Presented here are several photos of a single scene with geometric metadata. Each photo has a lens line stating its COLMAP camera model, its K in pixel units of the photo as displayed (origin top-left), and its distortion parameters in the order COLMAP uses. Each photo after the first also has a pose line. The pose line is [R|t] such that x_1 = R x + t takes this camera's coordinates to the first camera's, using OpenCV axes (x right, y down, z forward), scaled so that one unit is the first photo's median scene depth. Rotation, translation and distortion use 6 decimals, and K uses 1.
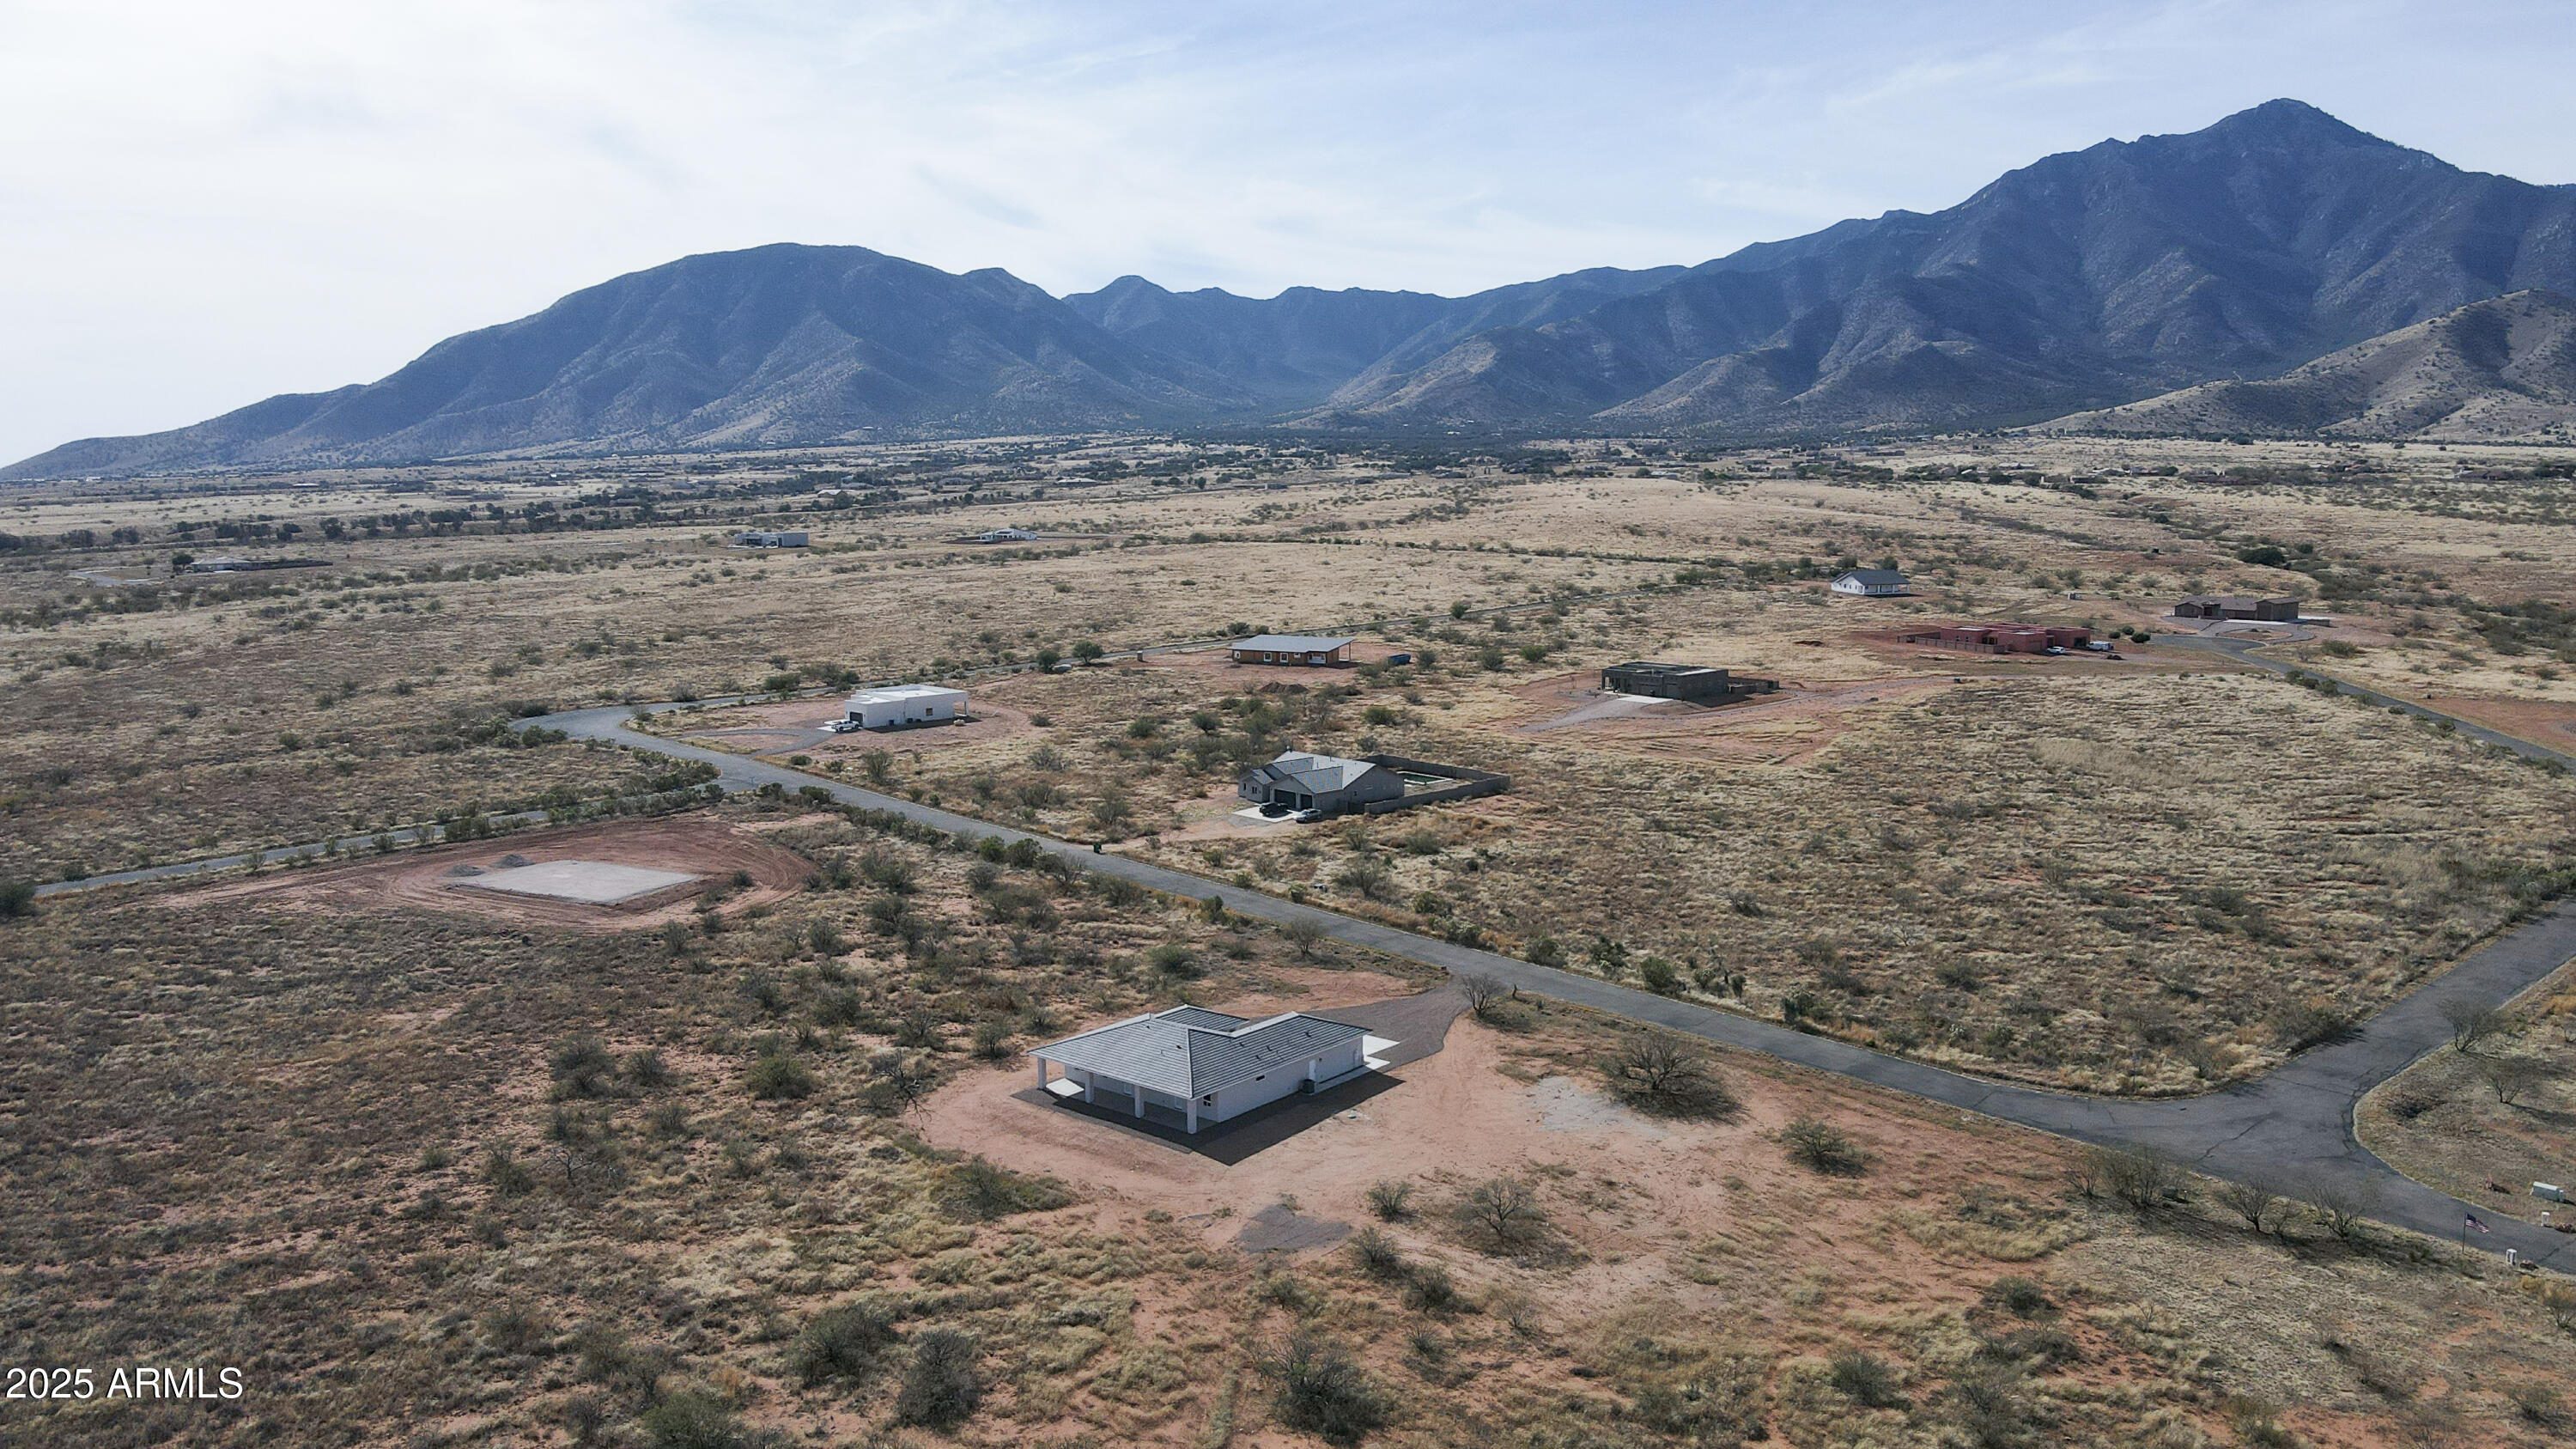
lens RADIAL K [[1905.7, 0, 1300.2], [0, 1905.7, 722.1], [0, 0, 1]] dist [0.004595, 0.031033]
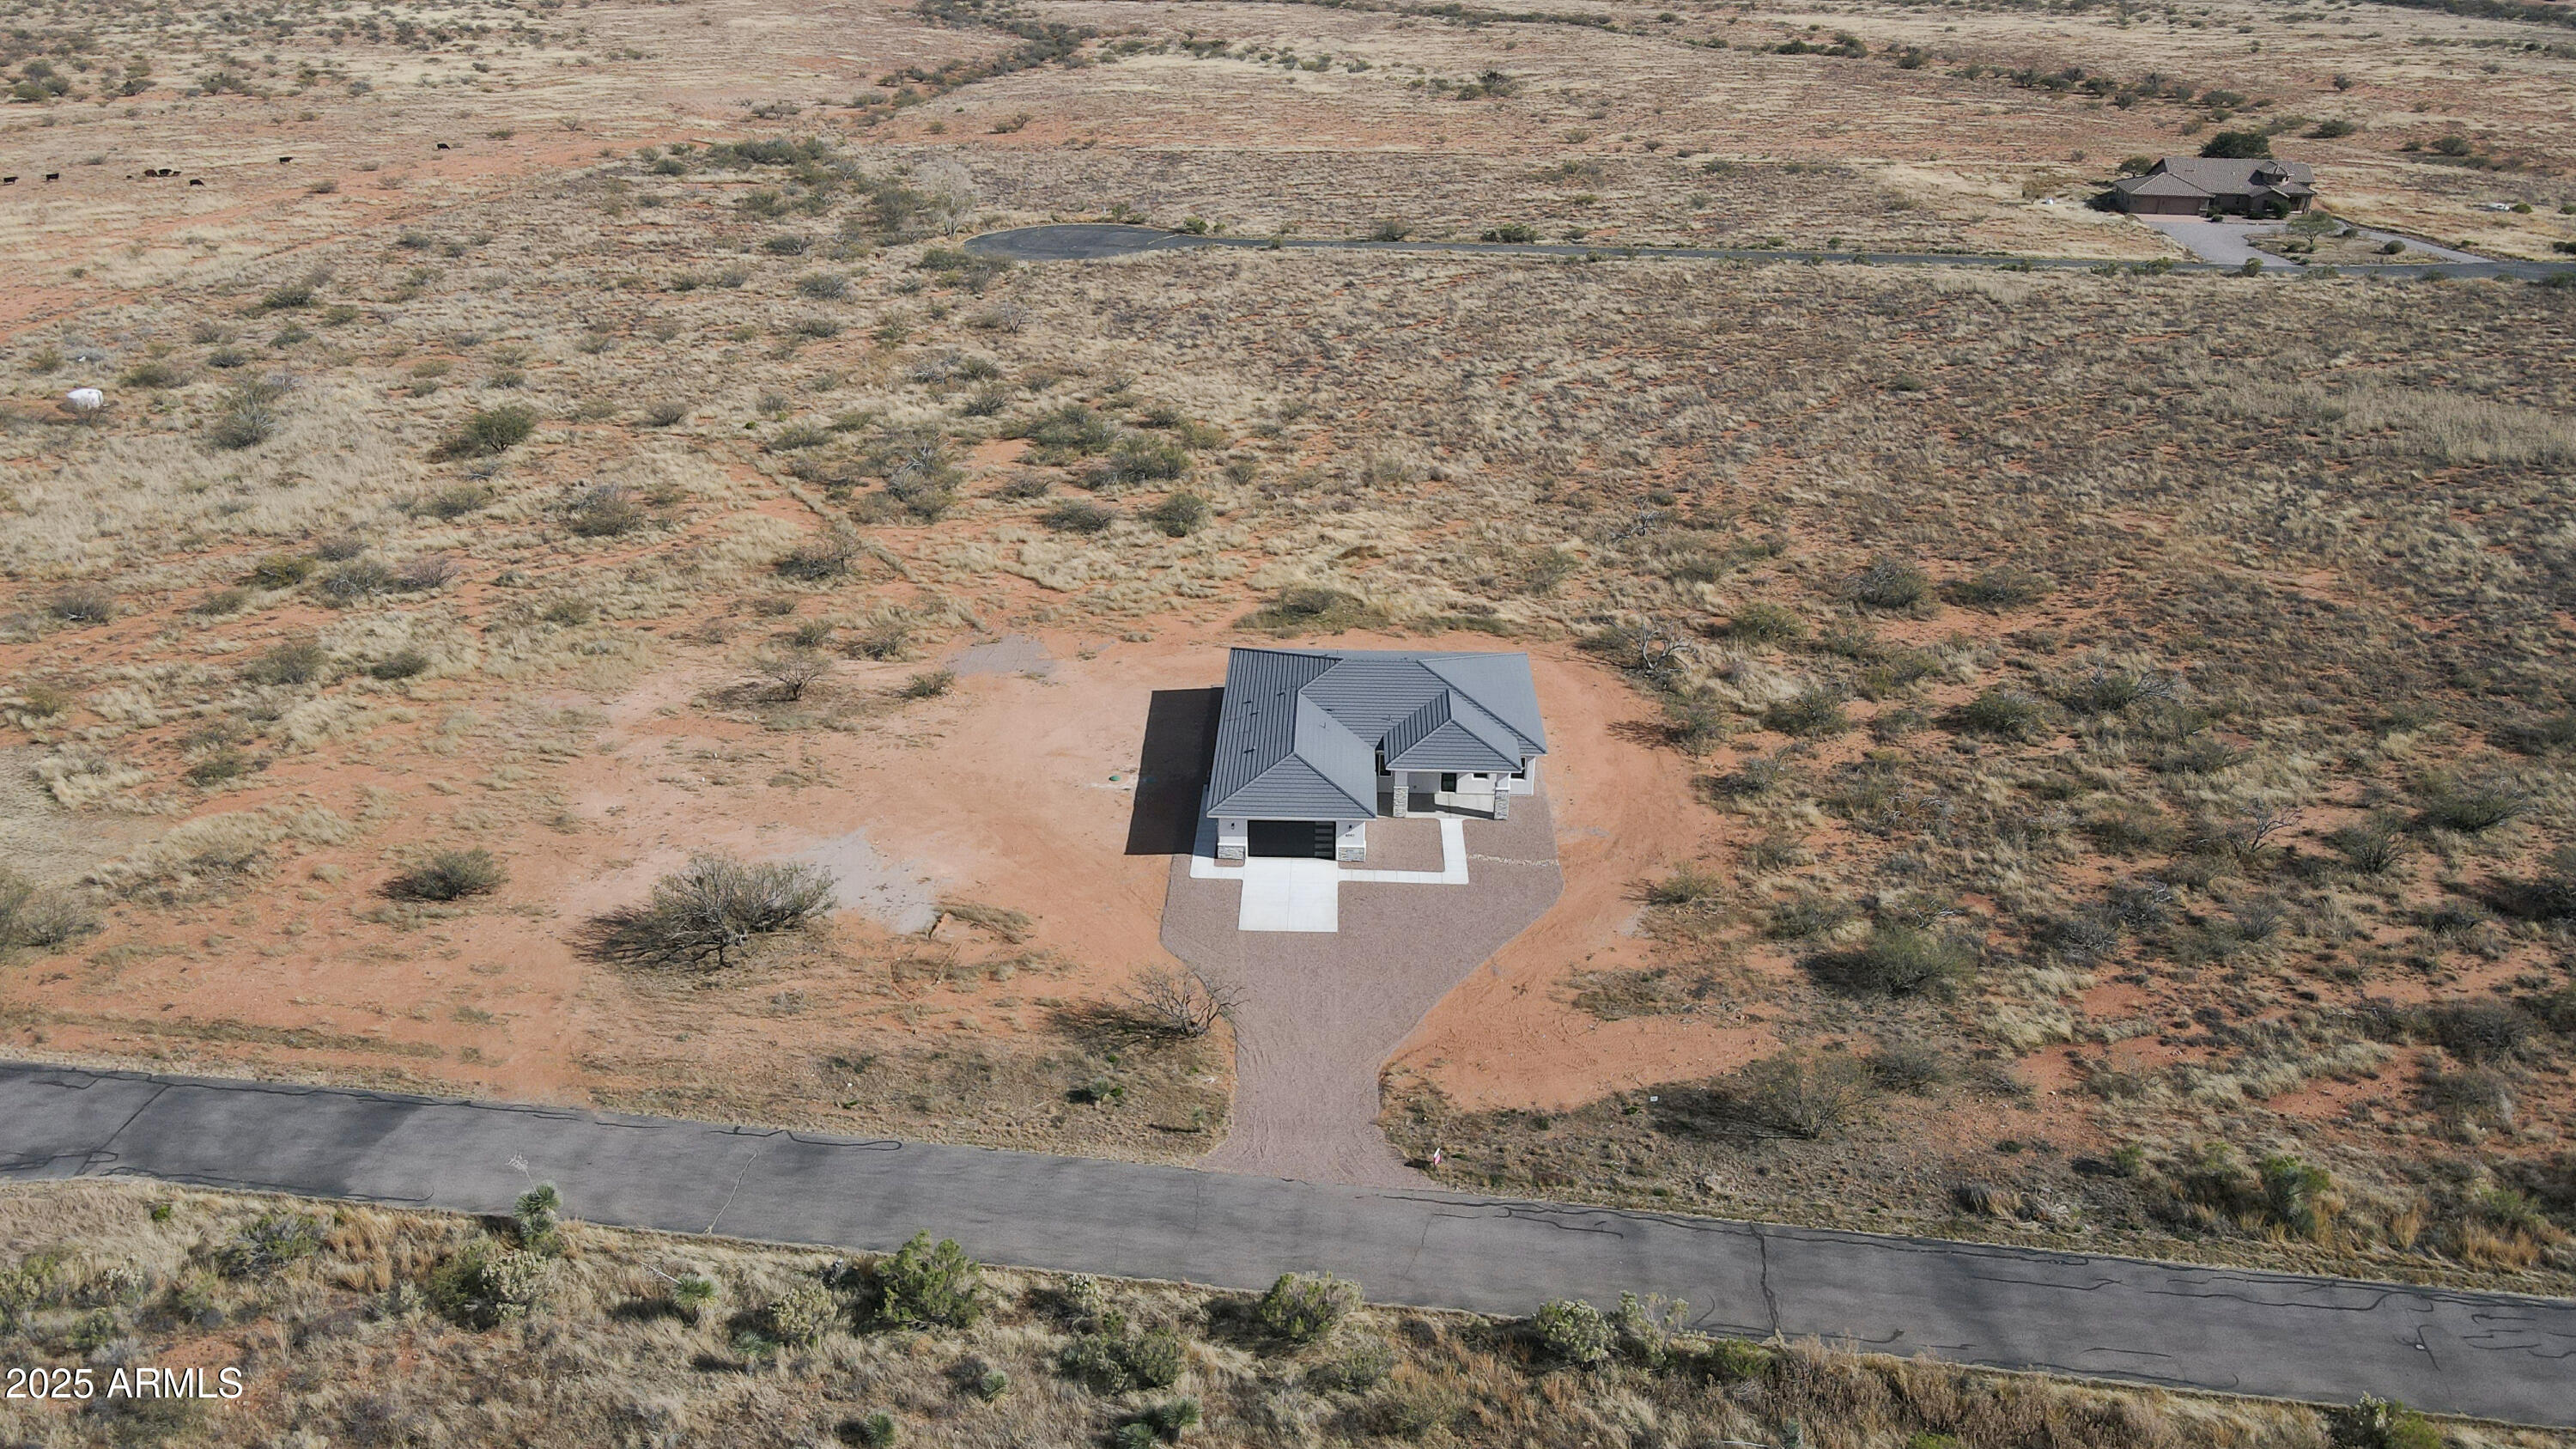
lens RADIAL K [[1905.7, 0, 1300.2], [0, 1905.7, 722.1], [0, 0, 1]] dist [0.004595, 0.031033]
pose [[-0.779642, 0.270097, -0.564983, 0.348580], [-0.082653, 0.849928, 0.520375, -0.184719], [0.620747, 0.452404, -0.640316, 1.375939]]
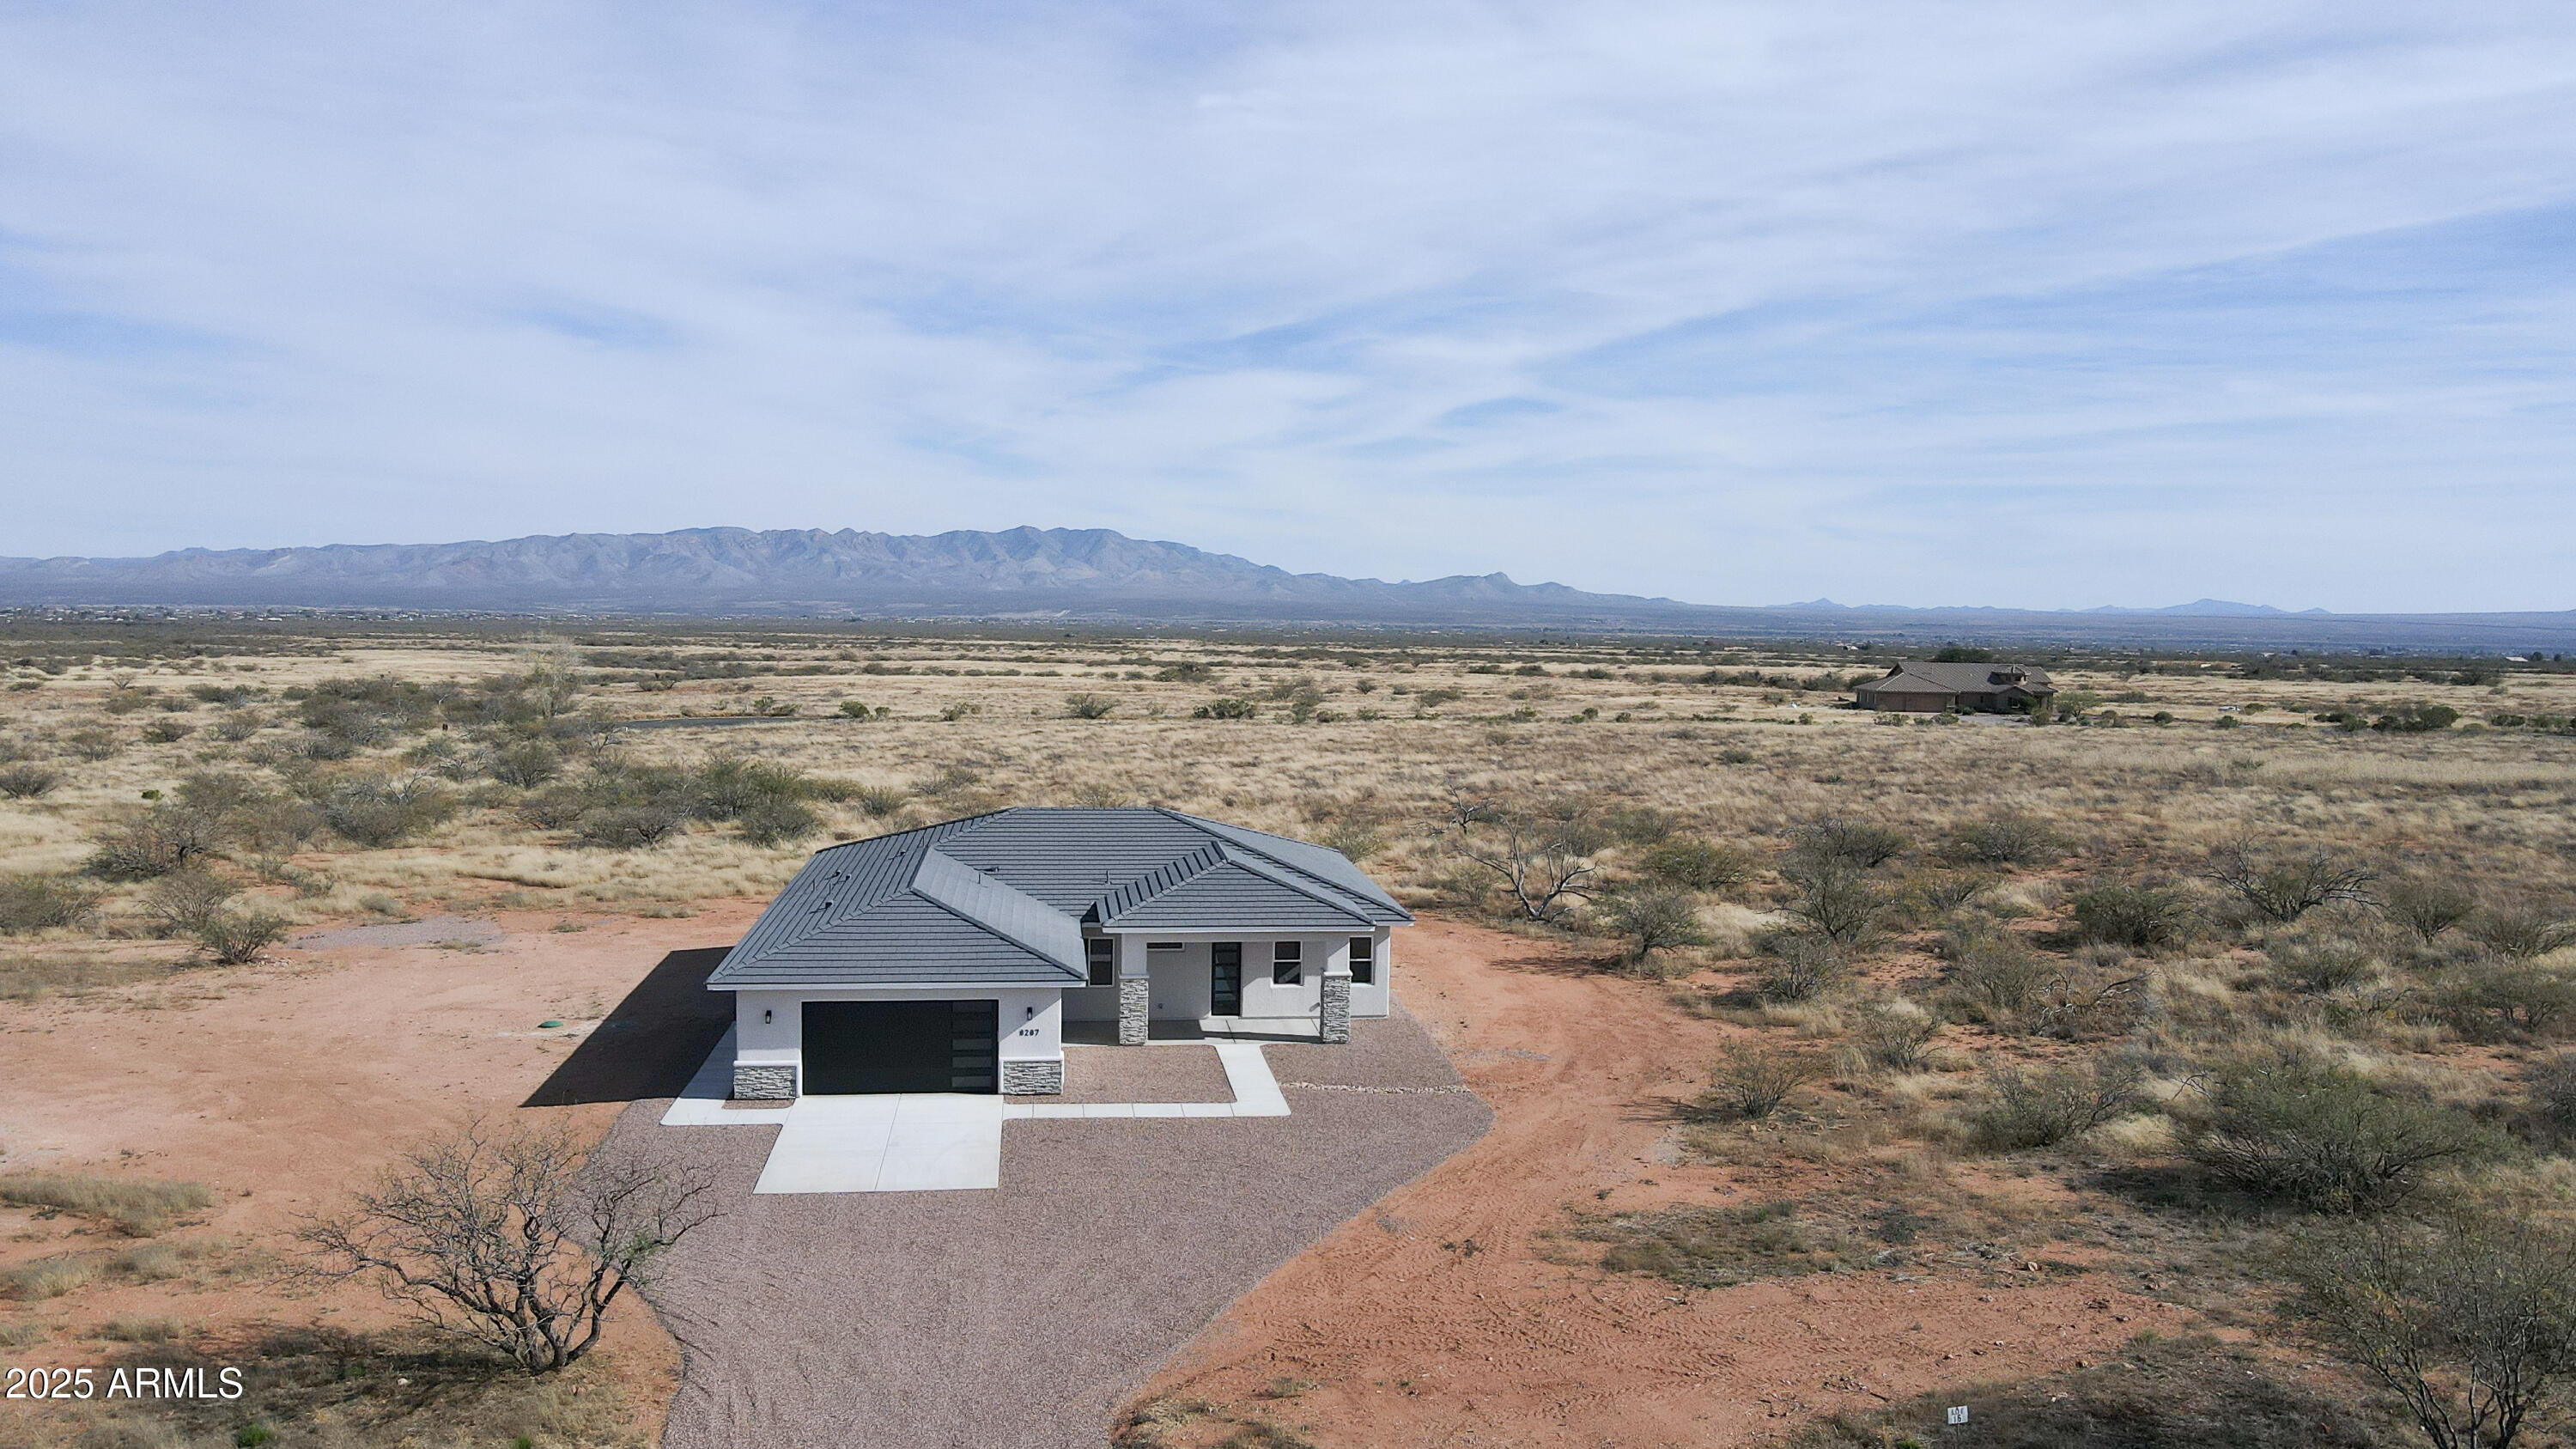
lens RADIAL K [[1905.7, 0, 1300.2], [0, 1905.7, 722.1], [0, 0, 1]] dist [0.004595, 0.031033]
pose [[-0.670085, 0.049982, -0.740599, 0.180536], [-0.108632, 0.980385, 0.164453, 0.067608], [0.734292, 0.190651, -0.651512, 1.215537]]
